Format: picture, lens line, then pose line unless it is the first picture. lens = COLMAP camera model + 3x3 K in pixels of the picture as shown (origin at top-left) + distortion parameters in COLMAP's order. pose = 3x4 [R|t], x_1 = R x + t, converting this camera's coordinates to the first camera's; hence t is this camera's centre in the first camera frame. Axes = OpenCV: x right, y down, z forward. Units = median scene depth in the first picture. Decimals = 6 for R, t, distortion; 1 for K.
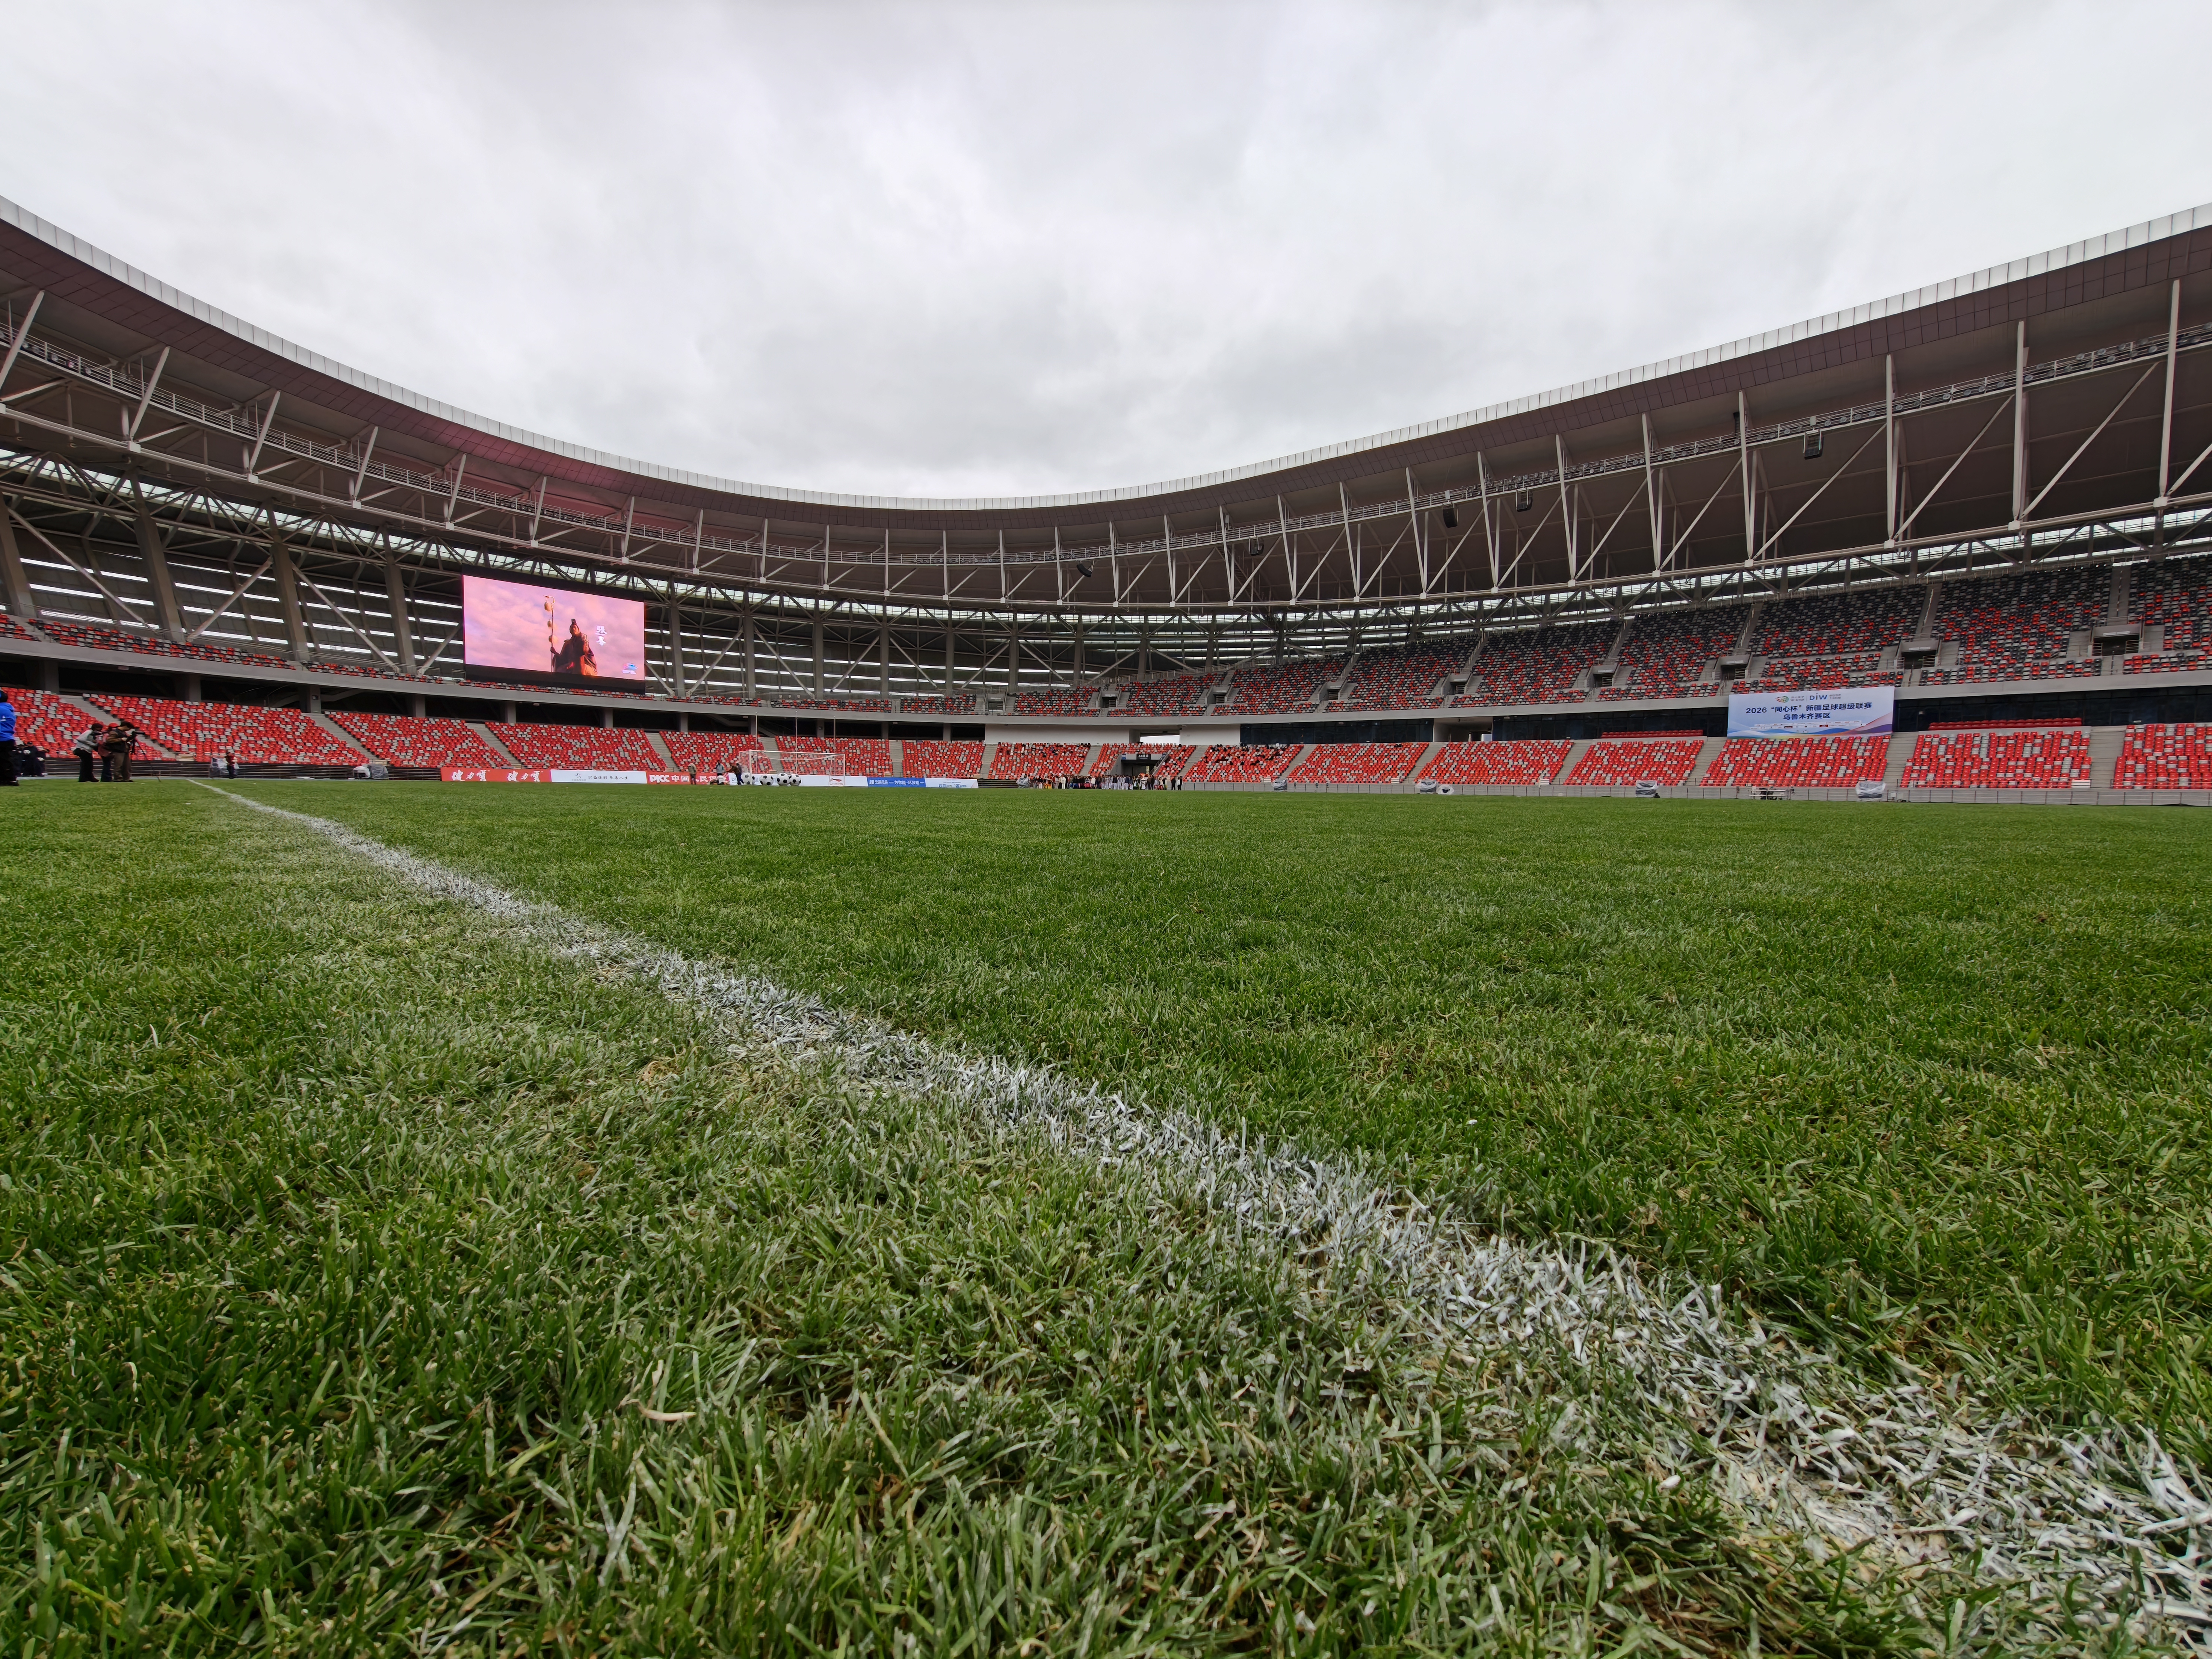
lens RADIAL K [[890.9, 0, 1110.8], [0, 890.9, 817.1], [0, 0, 1]] dist [-0.000366, 0.000032]
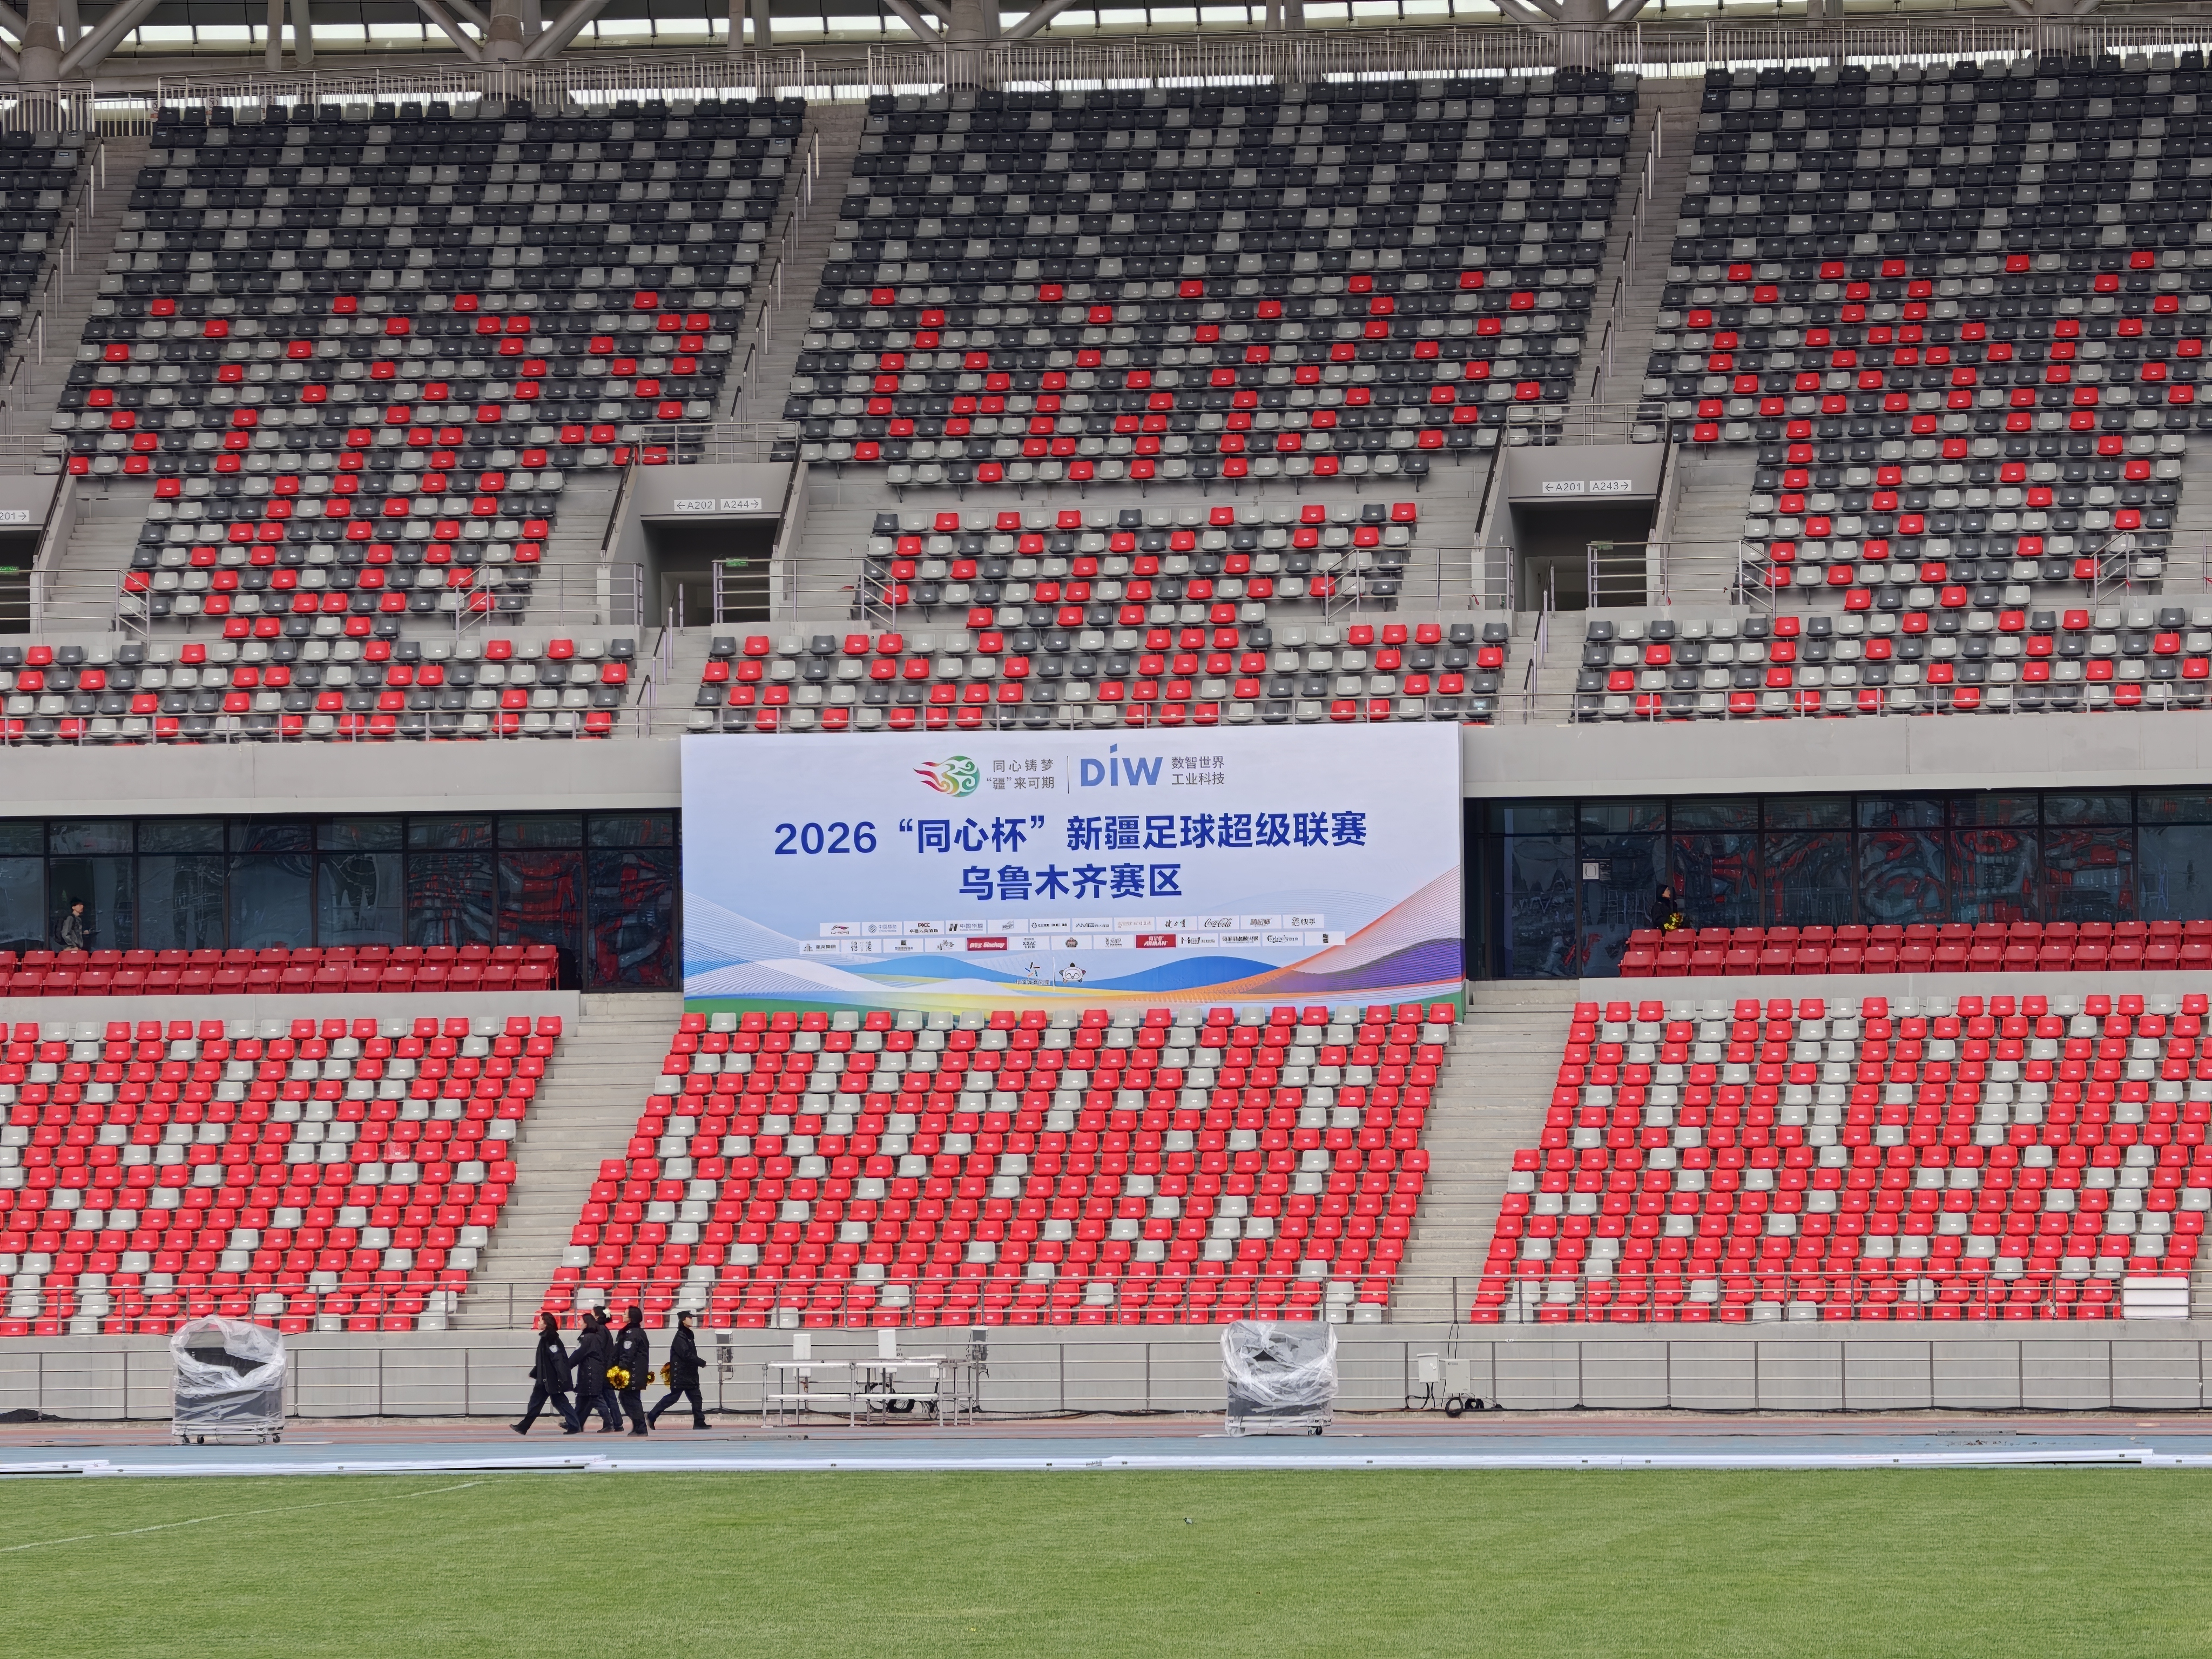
lens RADIAL K [[9005.9, 0, 1107.0], [0, 9005.9, 829.4], [0, 0, 1]] dist [0.383525, 0.000000]
pose [[0.812838, -0.003527, 0.582480, -0.192428], [0.043577, 0.997548, -0.054770, -0.031474], [-0.580858, 0.069902, 0.810998, -0.369385]]
